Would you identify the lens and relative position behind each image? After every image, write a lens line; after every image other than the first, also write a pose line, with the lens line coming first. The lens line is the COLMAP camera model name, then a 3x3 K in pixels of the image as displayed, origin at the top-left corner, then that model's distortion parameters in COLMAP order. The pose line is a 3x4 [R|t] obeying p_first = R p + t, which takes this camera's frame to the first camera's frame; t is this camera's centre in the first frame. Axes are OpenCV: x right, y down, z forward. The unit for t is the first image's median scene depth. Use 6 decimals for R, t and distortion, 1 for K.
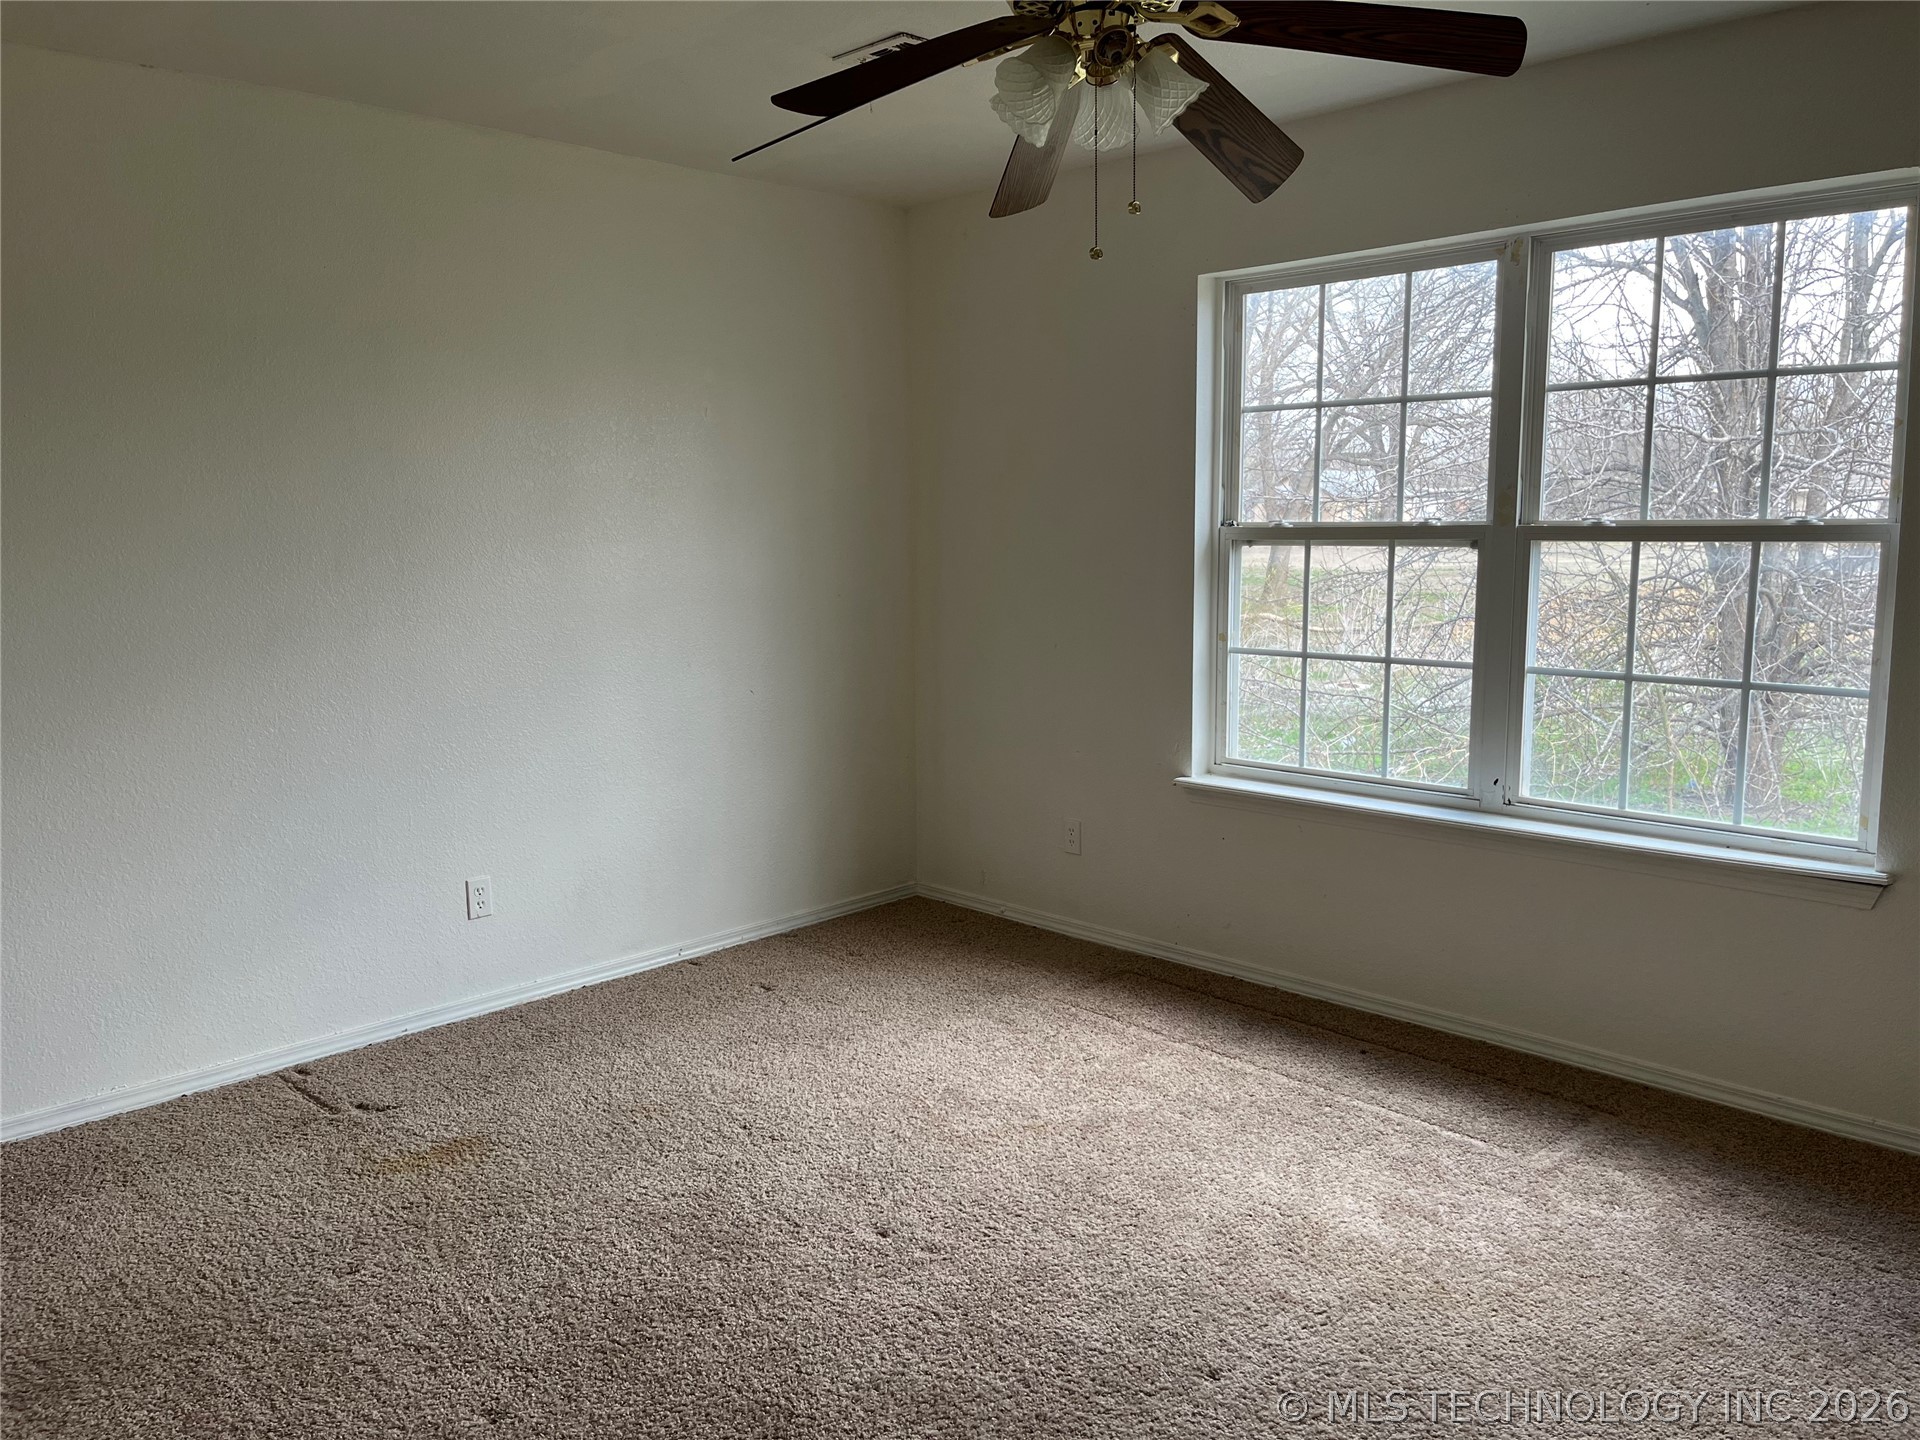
lens RADIAL K [[1454.6, 0, 965.9], [0, 1454.6, 729.2], [0, 0, 1]] dist [0.061249, -0.092941]
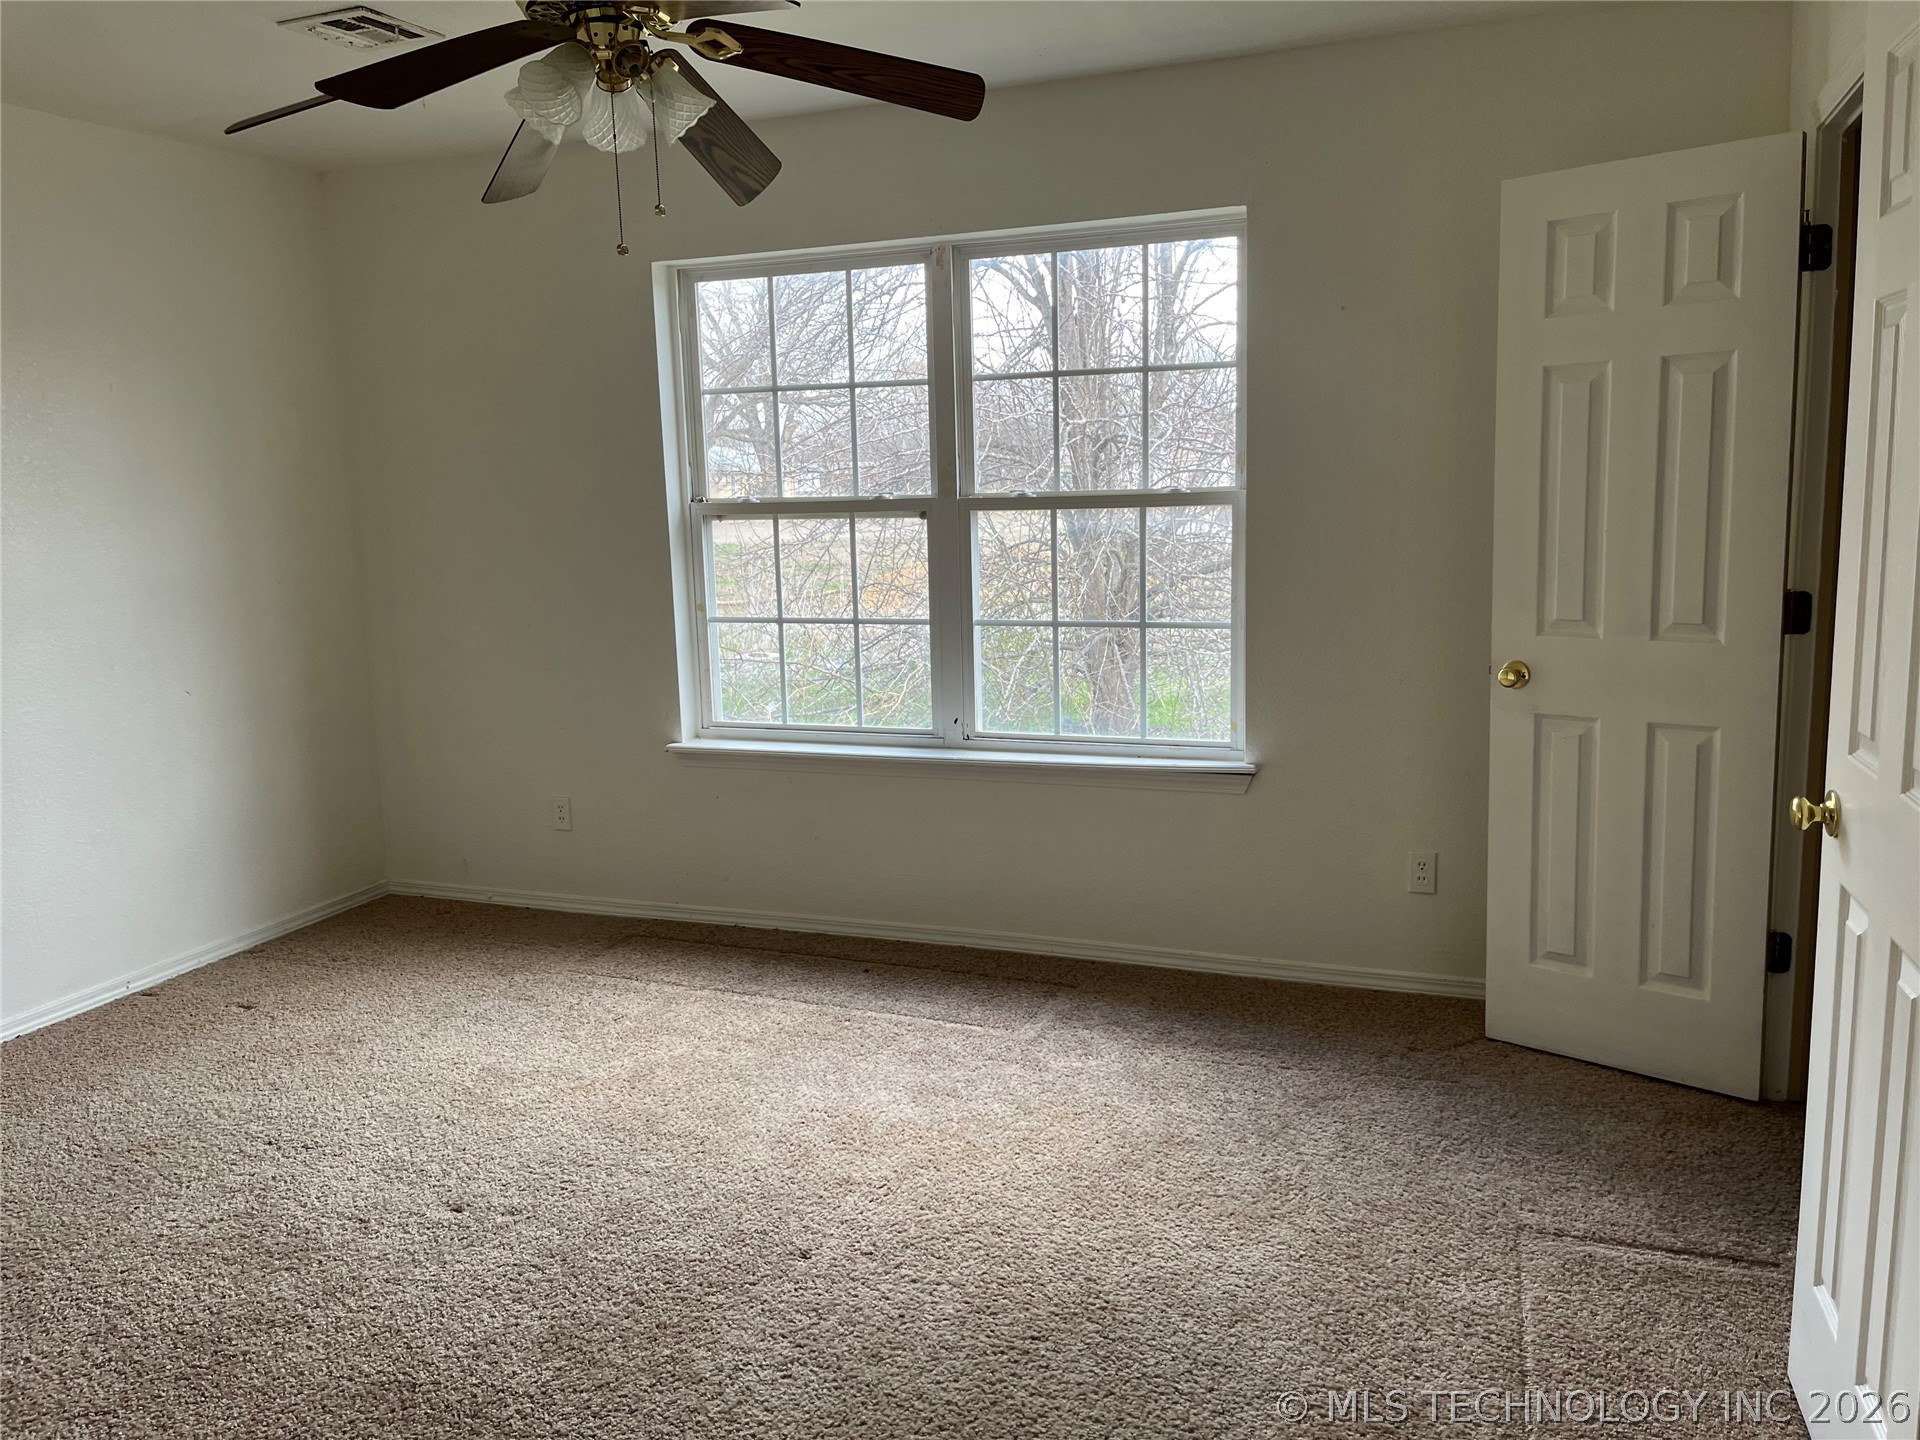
lens RADIAL K [[1454.6, 0, 965.9], [0, 1454.6, 729.2], [0, 0, 1]] dist [0.061249, -0.092941]
pose [[0.915235, -0.082672, 0.394348, -0.088743], [0.076409, 0.996576, 0.031588, 0.007381], [-0.395610, 0.001221, 0.918418, -0.057847]]
